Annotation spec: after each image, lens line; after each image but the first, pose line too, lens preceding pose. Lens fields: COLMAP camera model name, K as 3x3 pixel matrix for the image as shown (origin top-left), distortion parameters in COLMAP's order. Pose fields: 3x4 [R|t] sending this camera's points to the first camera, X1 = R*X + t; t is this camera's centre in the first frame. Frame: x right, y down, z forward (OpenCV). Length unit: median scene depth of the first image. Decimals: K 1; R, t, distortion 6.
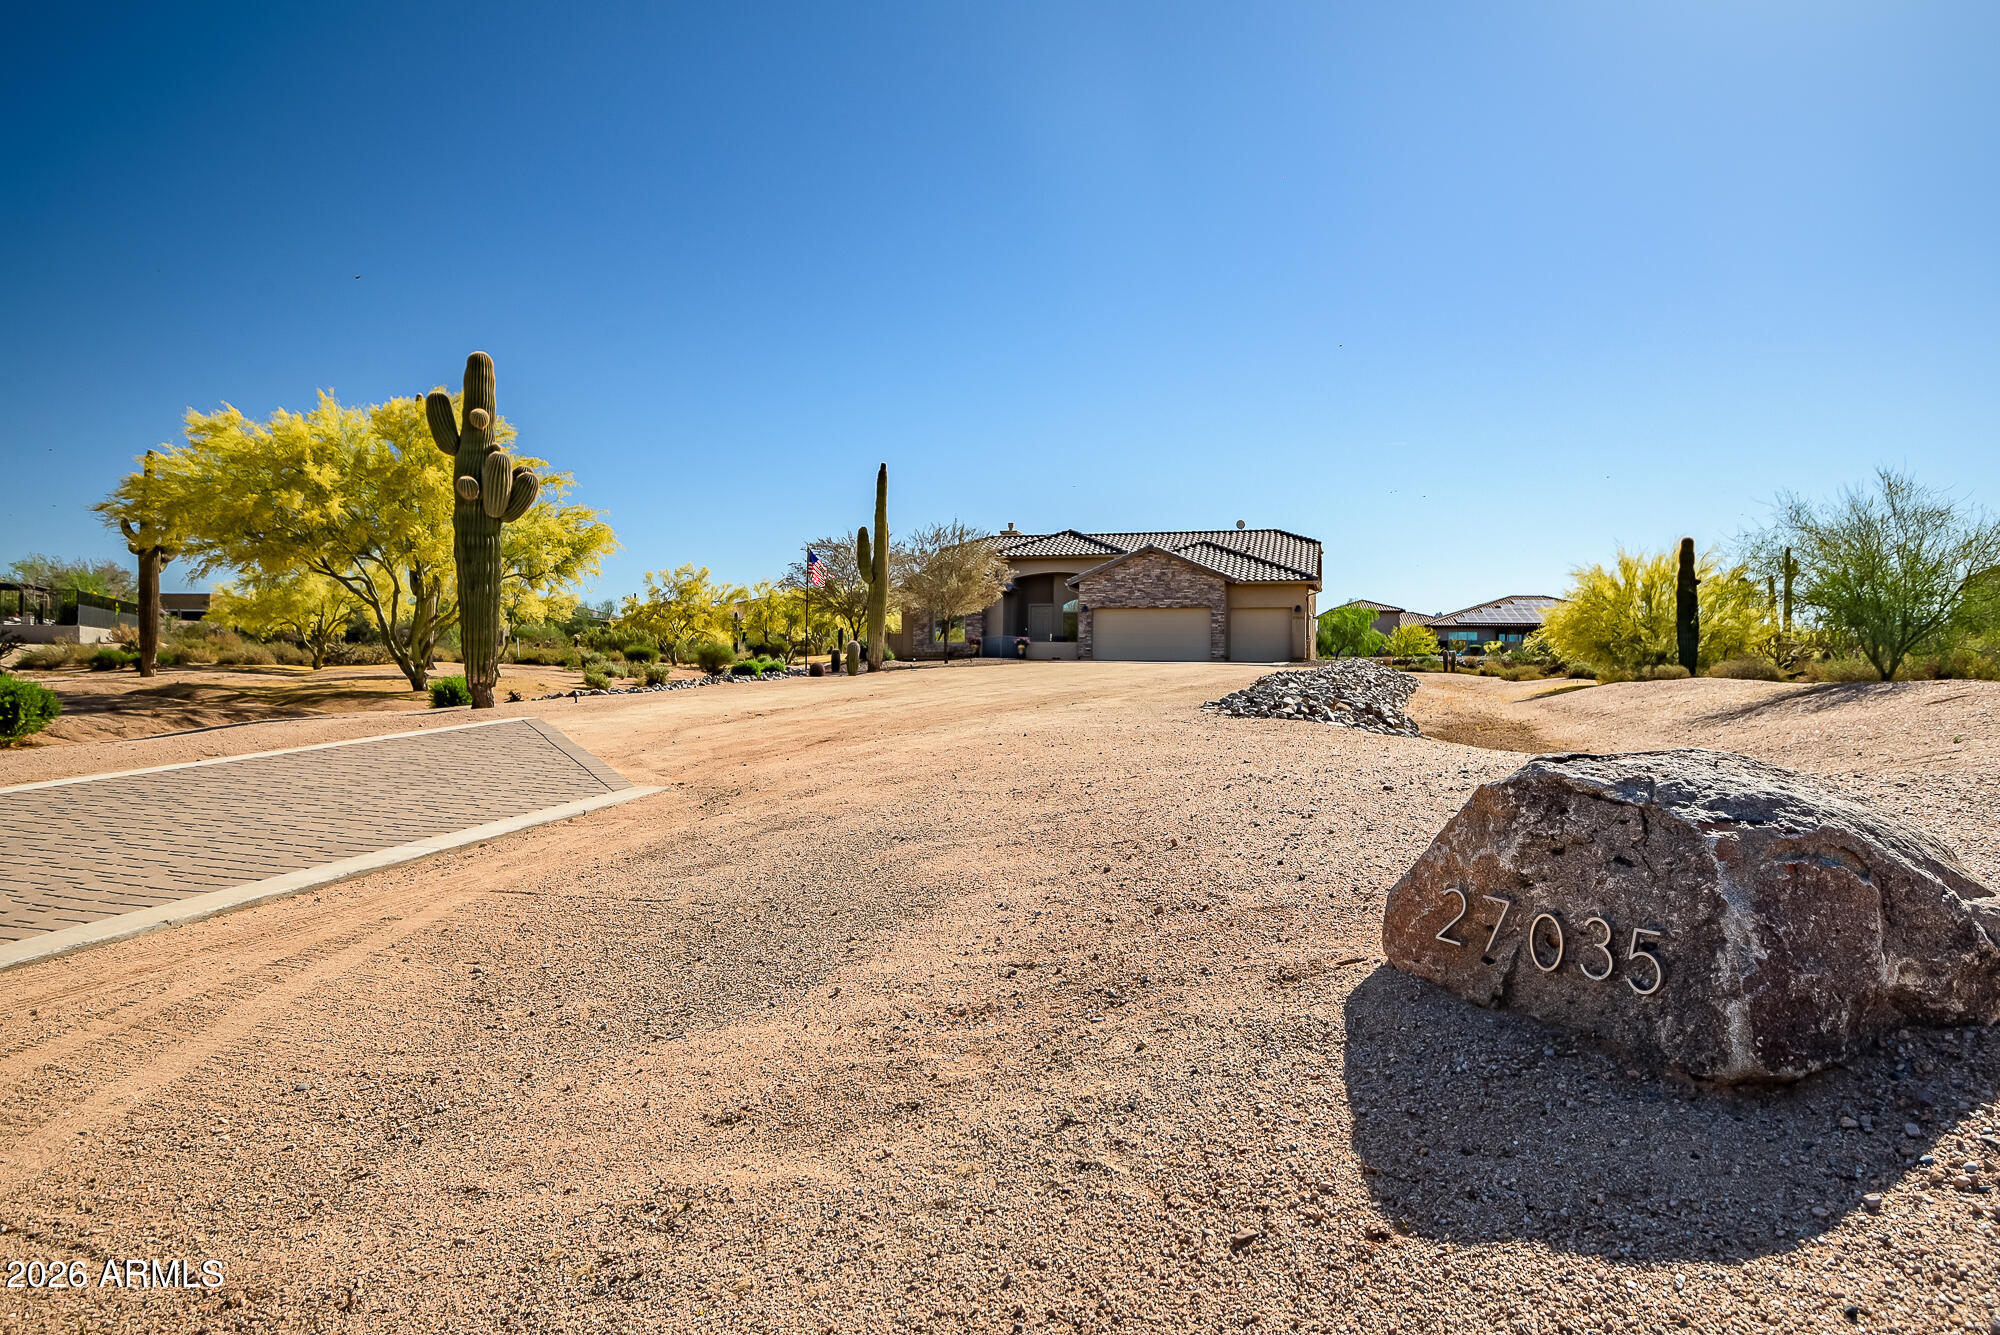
lens RADIAL K [[1261.4, 0, 1000.0], [0, 1261.4, 667.5], [0, 0, 1]] dist [-0.000614, -0.000029]
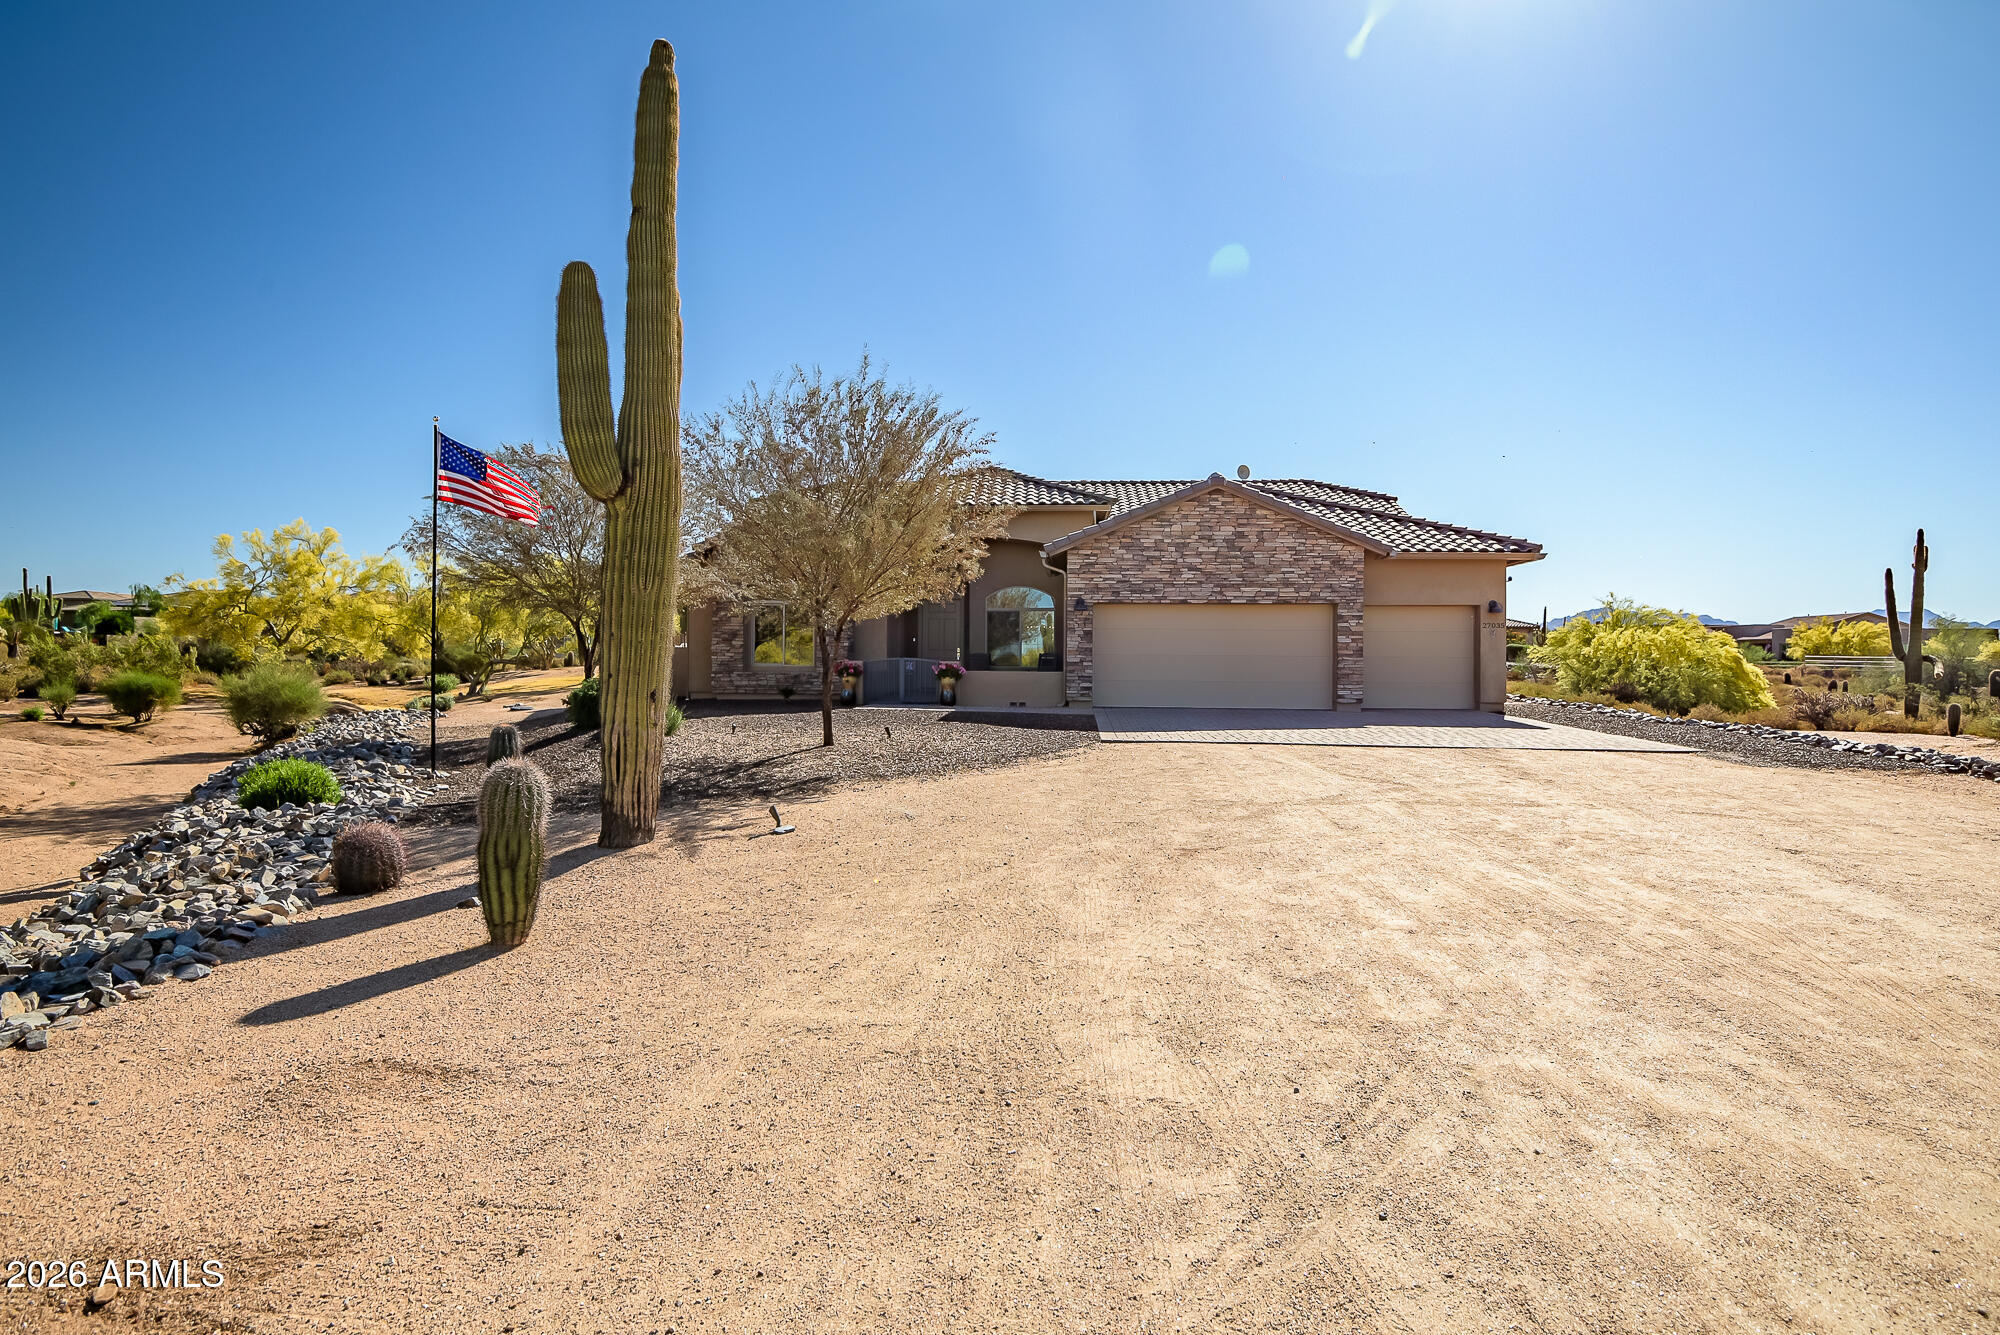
lens RADIAL K [[1109.4, 0, 1000.0], [0, 1109.4, 667.5], [0, 0, 1]] dist [0.001677, 0.000260]
pose [[0.976308, -0.004847, 0.216333, -0.057877], [0.002763, 0.999947, 0.009934, -0.026684], [-0.216370, -0.009101, 0.976269, 0.591045]]
